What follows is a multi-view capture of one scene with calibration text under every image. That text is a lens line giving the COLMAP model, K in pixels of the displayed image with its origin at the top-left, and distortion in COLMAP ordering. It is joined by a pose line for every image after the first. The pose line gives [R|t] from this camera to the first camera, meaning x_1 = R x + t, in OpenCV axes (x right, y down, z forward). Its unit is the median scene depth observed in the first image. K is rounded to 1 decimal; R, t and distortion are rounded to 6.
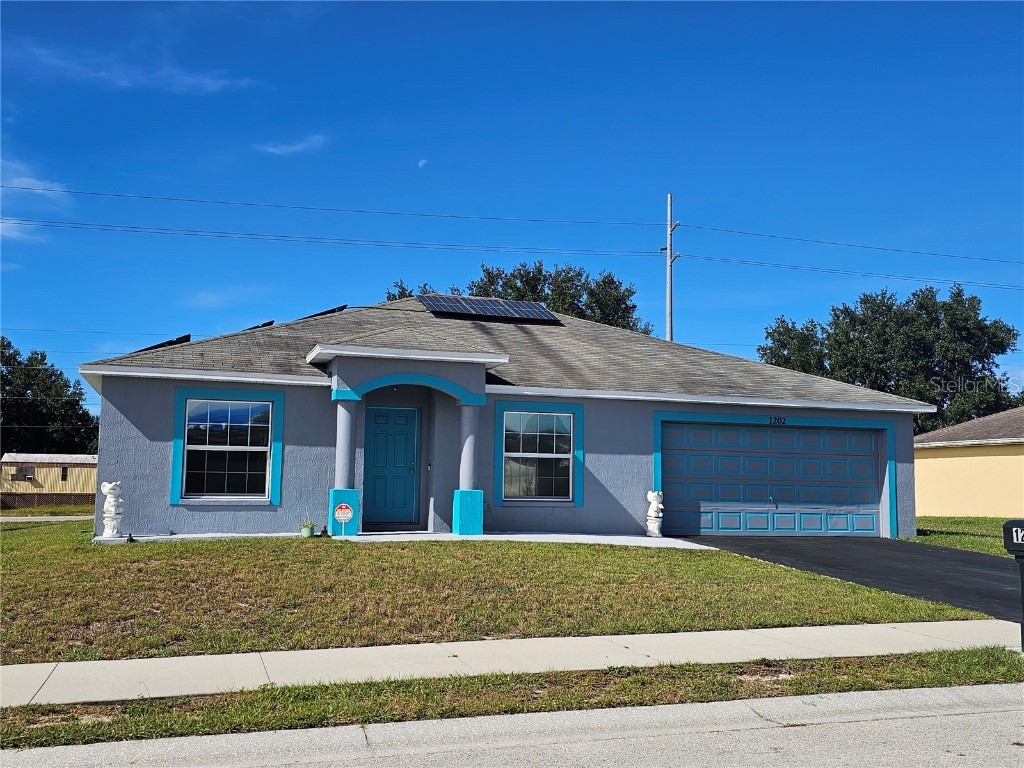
lens RADIAL K [[690.1, 0, 491.6], [0, 690.1, 382.6], [0, 0, 1]] dist [0.092210, -0.087262]
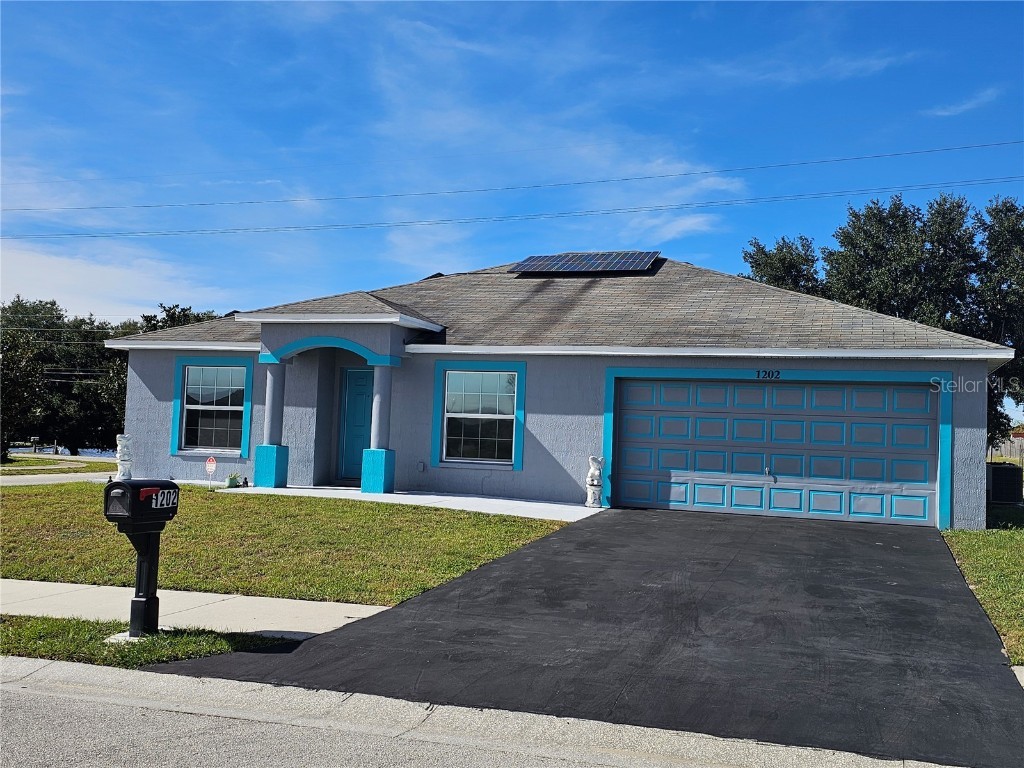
lens RADIAL K [[690.1, 0, 491.6], [0, 690.1, 382.6], [0, 0, 1]] dist [0.092210, -0.087262]
pose [[0.909343, -0.015920, -0.415742, 0.479183], [0.033866, 0.998784, 0.035827, 0.025162], [0.414666, -0.046659, 0.908777, 0.138050]]
